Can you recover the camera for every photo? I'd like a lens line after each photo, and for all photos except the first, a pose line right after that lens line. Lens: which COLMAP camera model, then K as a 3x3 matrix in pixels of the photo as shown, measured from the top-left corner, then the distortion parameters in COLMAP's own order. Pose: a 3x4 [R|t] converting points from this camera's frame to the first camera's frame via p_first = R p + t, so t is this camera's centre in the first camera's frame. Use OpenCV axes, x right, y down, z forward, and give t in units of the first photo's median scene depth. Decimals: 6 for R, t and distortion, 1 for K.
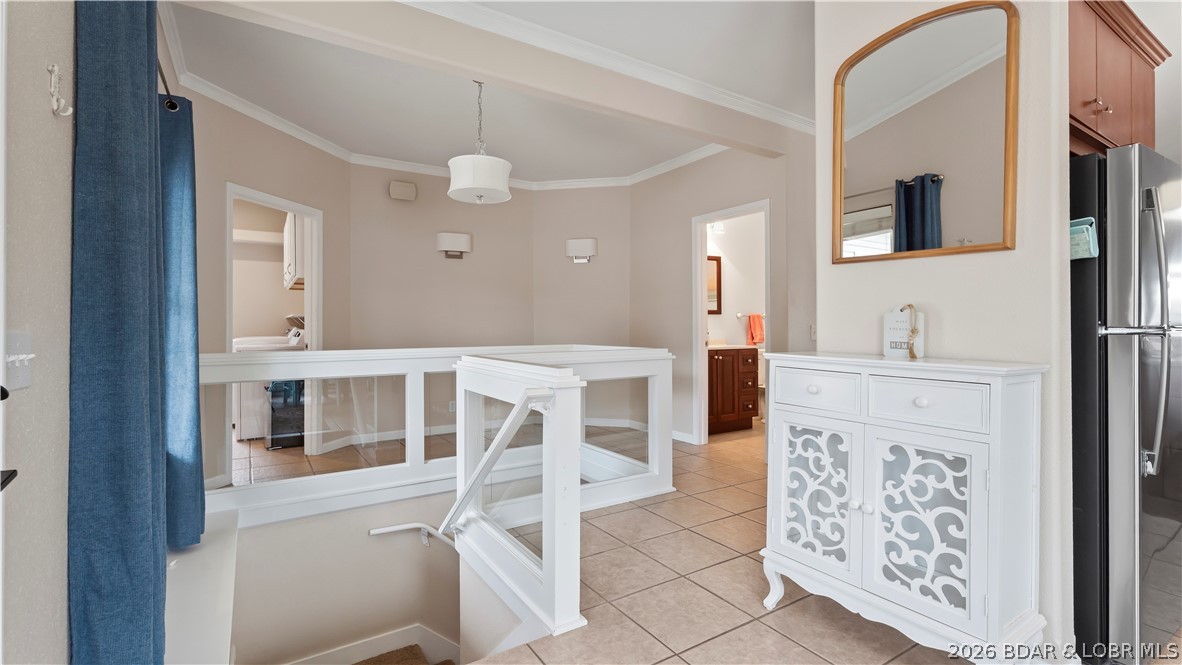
lens RADIAL K [[525.8, 0, 590.9], [0, 525.8, 324.7], [0, 0, 1]] dist [-0.000538, 0.000762]
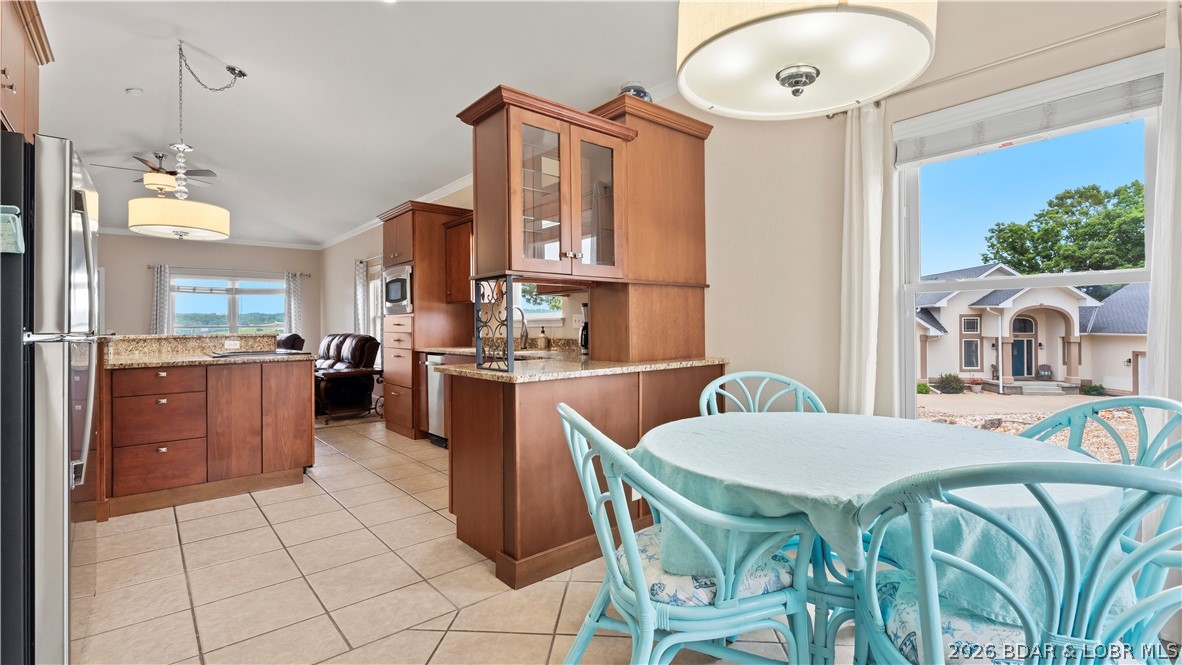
lens RADIAL K [[525.8, 0, 590.9], [0, 525.8, 324.7], [0, 0, 1]] dist [-0.000538, 0.000762]
pose [[-0.135240, 0.006481, 0.990792, -0.024368], [0.006377, 0.999964, -0.005671, 0.000601], [-0.990792, 0.005551, -0.135277, 0.150797]]
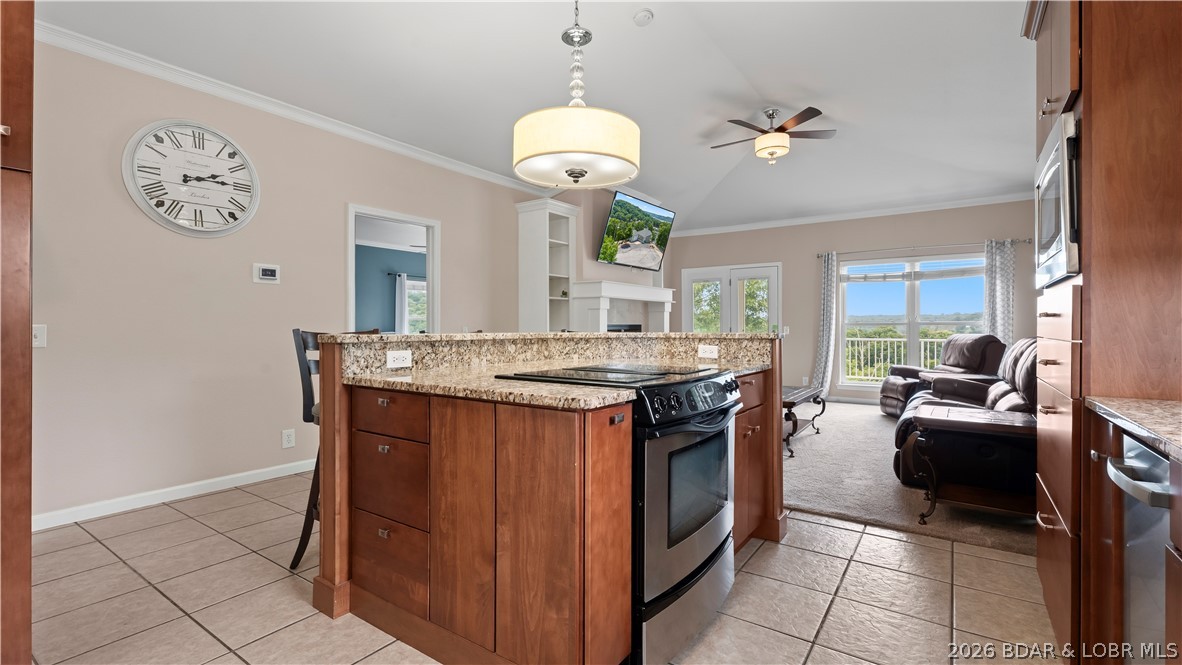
lens RADIAL K [[525.8, 0, 590.9], [0, 525.8, 324.7], [0, 0, 1]] dist [-0.000538, 0.000762]
pose [[0.924040, 0.004557, 0.382270, 1.701571], [-0.003513, 0.999988, -0.003429, 0.000672], [-0.382281, 0.001825, 0.924044, 0.237048]]
